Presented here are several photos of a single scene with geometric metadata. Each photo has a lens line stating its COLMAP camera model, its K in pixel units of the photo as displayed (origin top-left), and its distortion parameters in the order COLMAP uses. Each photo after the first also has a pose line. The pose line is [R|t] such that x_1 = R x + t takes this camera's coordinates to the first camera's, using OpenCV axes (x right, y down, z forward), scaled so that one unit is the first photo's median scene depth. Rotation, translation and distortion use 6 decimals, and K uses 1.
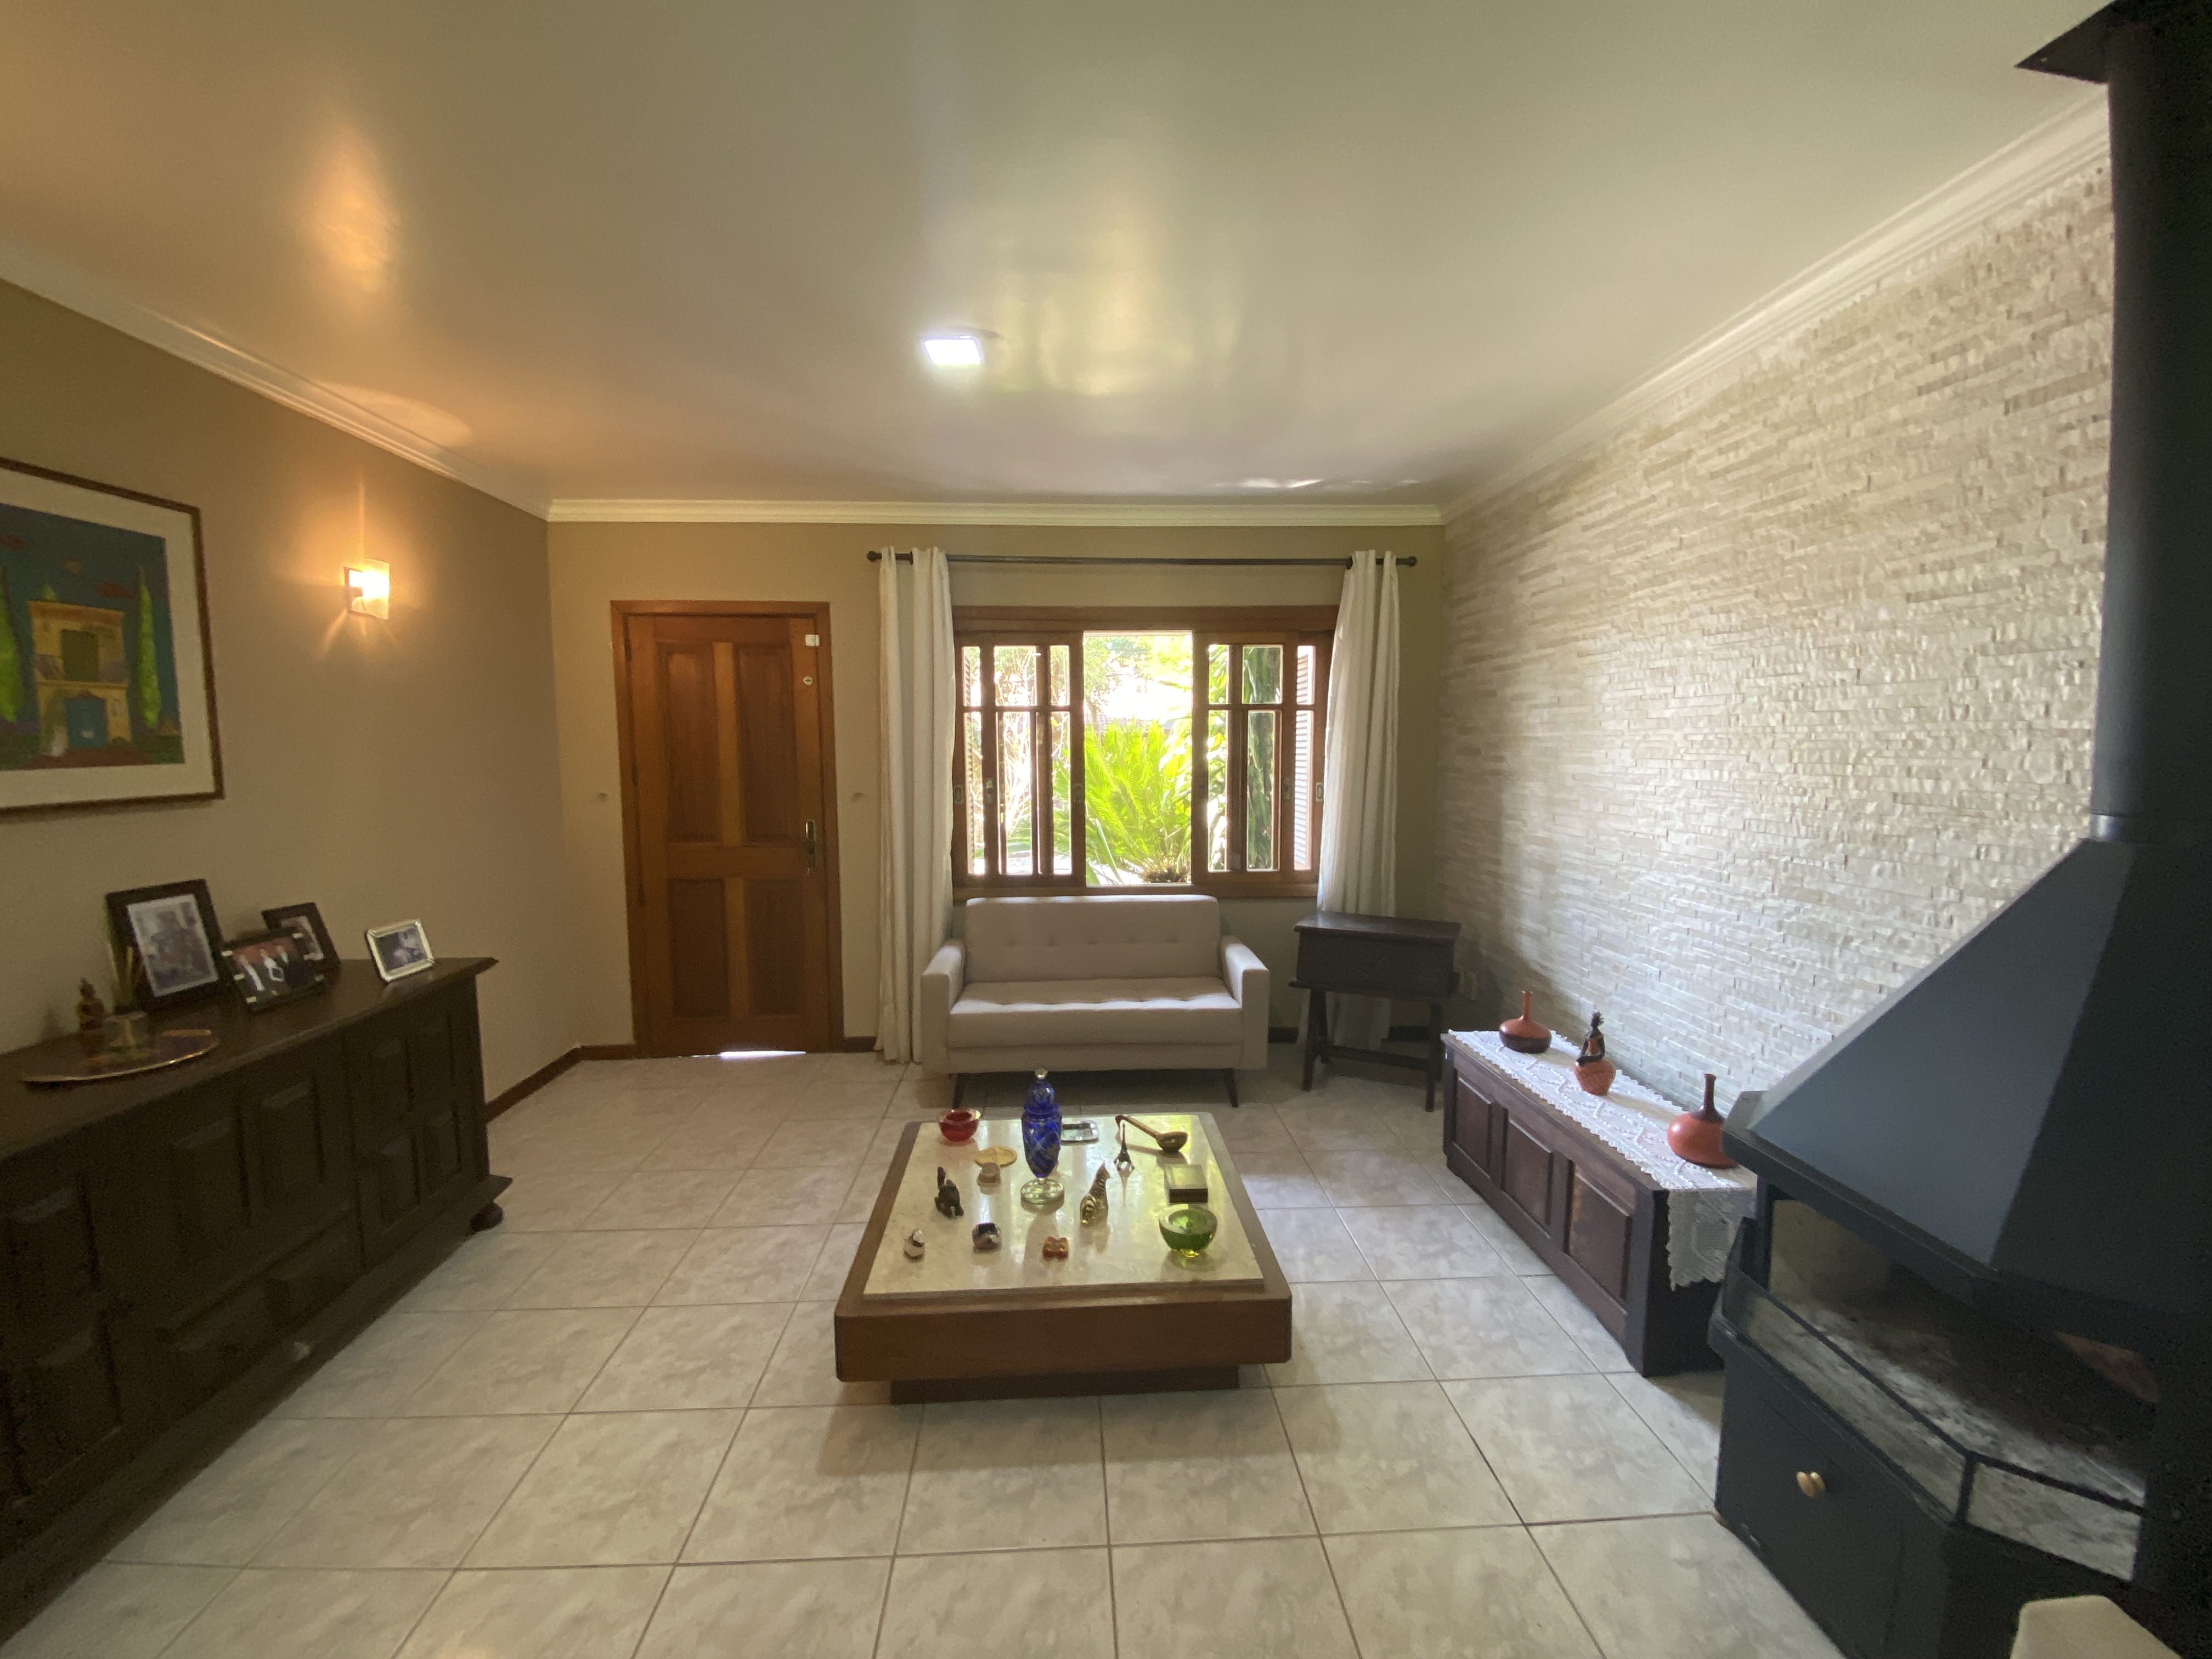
lens RADIAL K [[904.6, 0, 1095.2], [0, 904.6, 832.9], [0, 0, 1]] dist [0.030130, -0.000111]
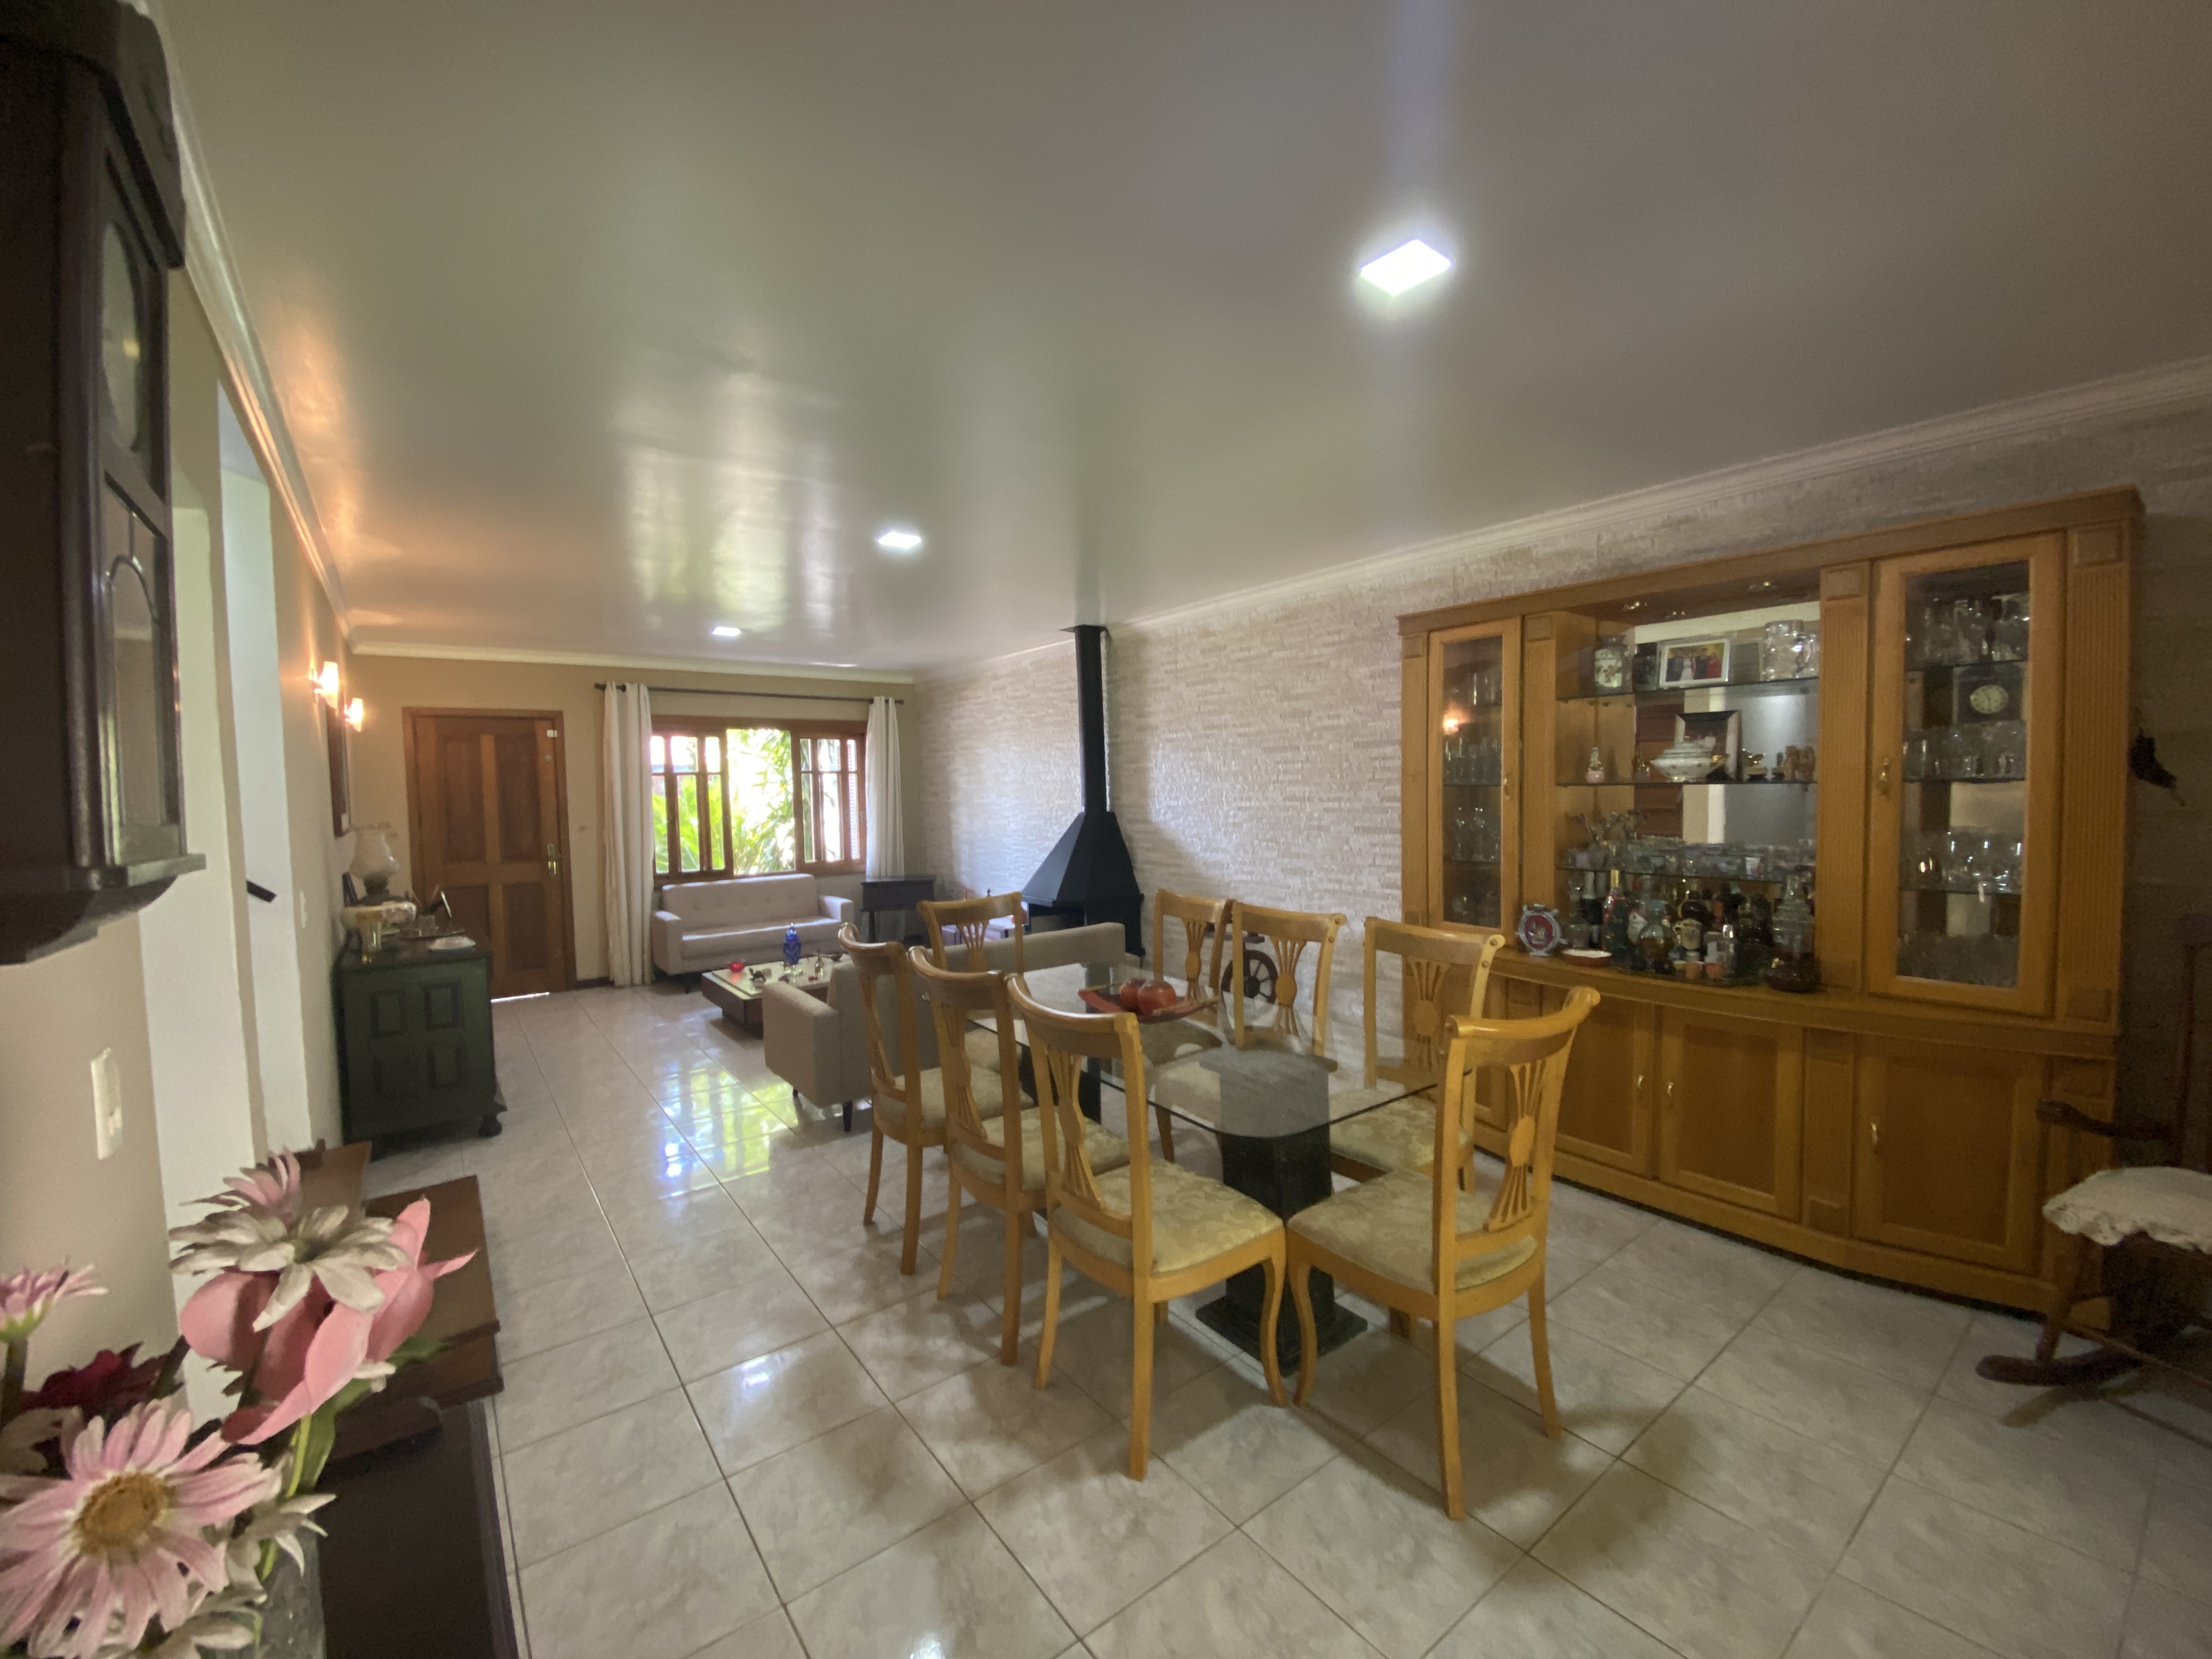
lens RADIAL K [[904.6, 0, 1099.8], [0, 904.6, 825.2], [0, 0, 1]] dist [0.030130, -0.000111]
pose [[0.823119, -0.039577, 0.566488, -0.447062], [0.068801, 0.997170, -0.030303, 0.069842], [-0.563685, 0.063918, 0.823513, -0.903743]]
